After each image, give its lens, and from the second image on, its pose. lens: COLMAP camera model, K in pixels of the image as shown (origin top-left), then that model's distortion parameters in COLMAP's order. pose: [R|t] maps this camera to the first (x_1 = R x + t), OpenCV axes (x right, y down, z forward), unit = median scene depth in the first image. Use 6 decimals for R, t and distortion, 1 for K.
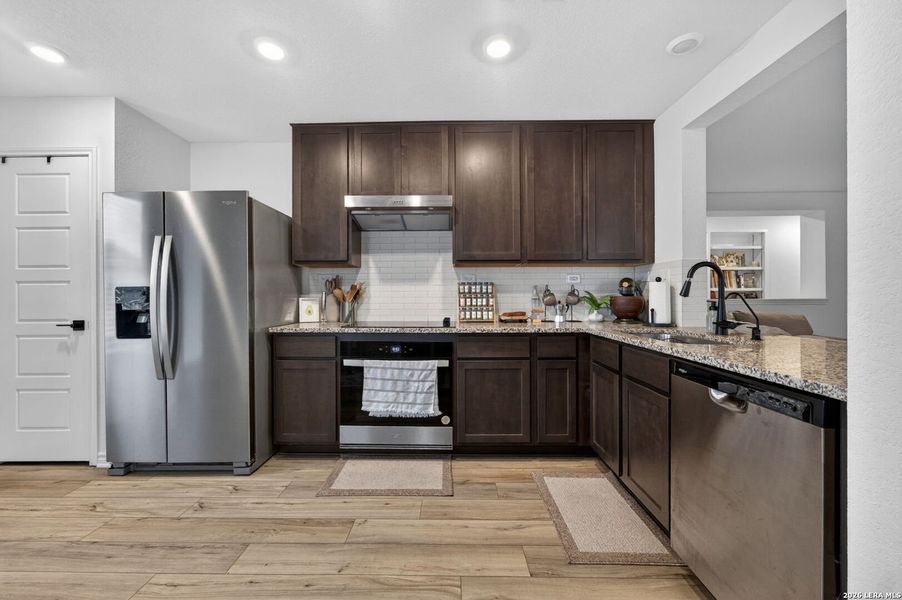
lens RADIAL K [[358.9, 0, 450.4], [0, 358.9, 296.9], [0, 0, 1]] dist [-0.003767, 0.000041]
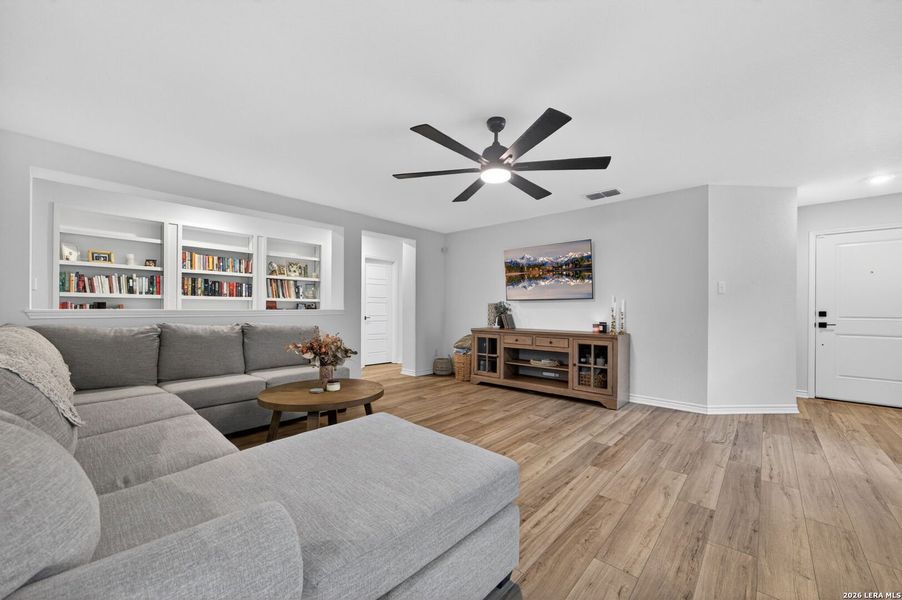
lens RADIAL K [[354.0, 0, 448.1], [0, 354.0, 305.1], [0, 0, 1]] dist [-0.001229, 0.000168]
pose [[0.661994, 0.012649, 0.749402, 0.738055], [-0.008291, 0.999920, -0.009553, -0.002964], [-0.749463, 0.000111, 0.662046, 0.112609]]
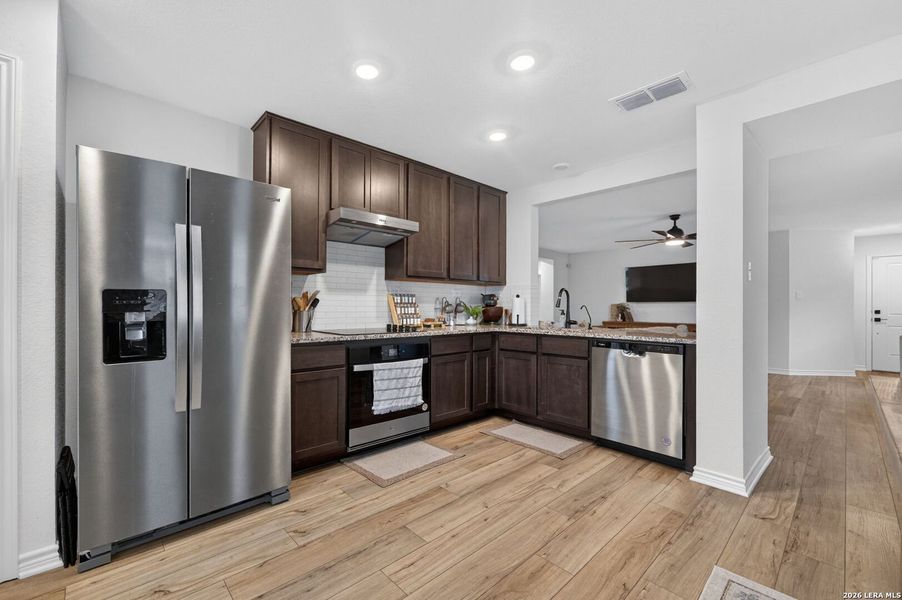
lens RADIAL K [[392.5, 0, 382.7], [0, 392.5, 304.3], [0, 0, 1]] dist [-0.001163, 0.000336]
pose [[0.754081, 0.009928, 0.656706, -1.010642], [-0.007680, 0.999951, -0.006299, 0.002243], [-0.656736, -0.000293, 0.754120, 0.082618]]
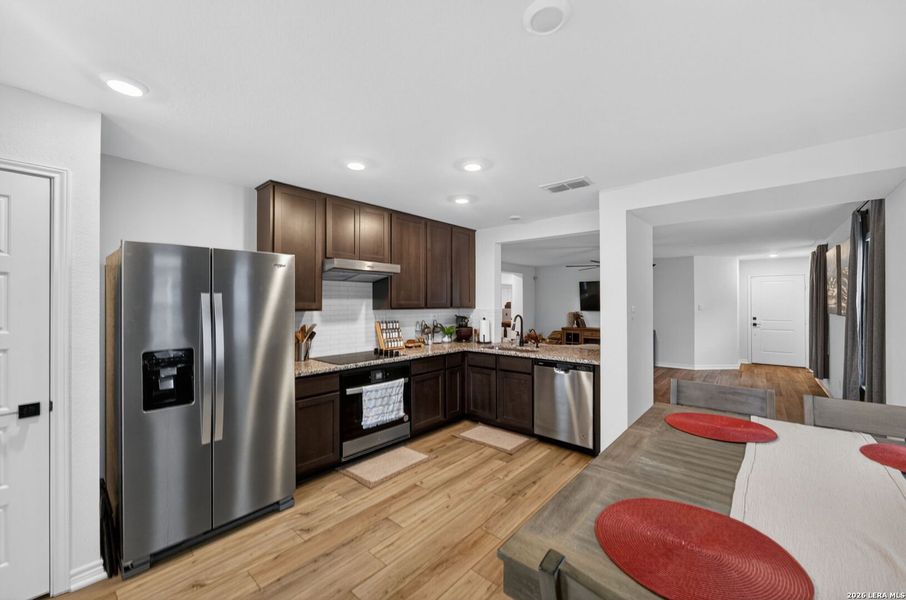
lens RADIAL K [[392.2, 0, 437.3], [0, 392.2, 294.4], [0, 0, 1]] dist [0.003191, -0.000094]
pose [[0.638261, 0.009059, 0.769767, -1.197172], [-0.000409, 0.999935, -0.011428, -0.153836], [-0.769820, 0.006980, 0.638223, -0.148288]]
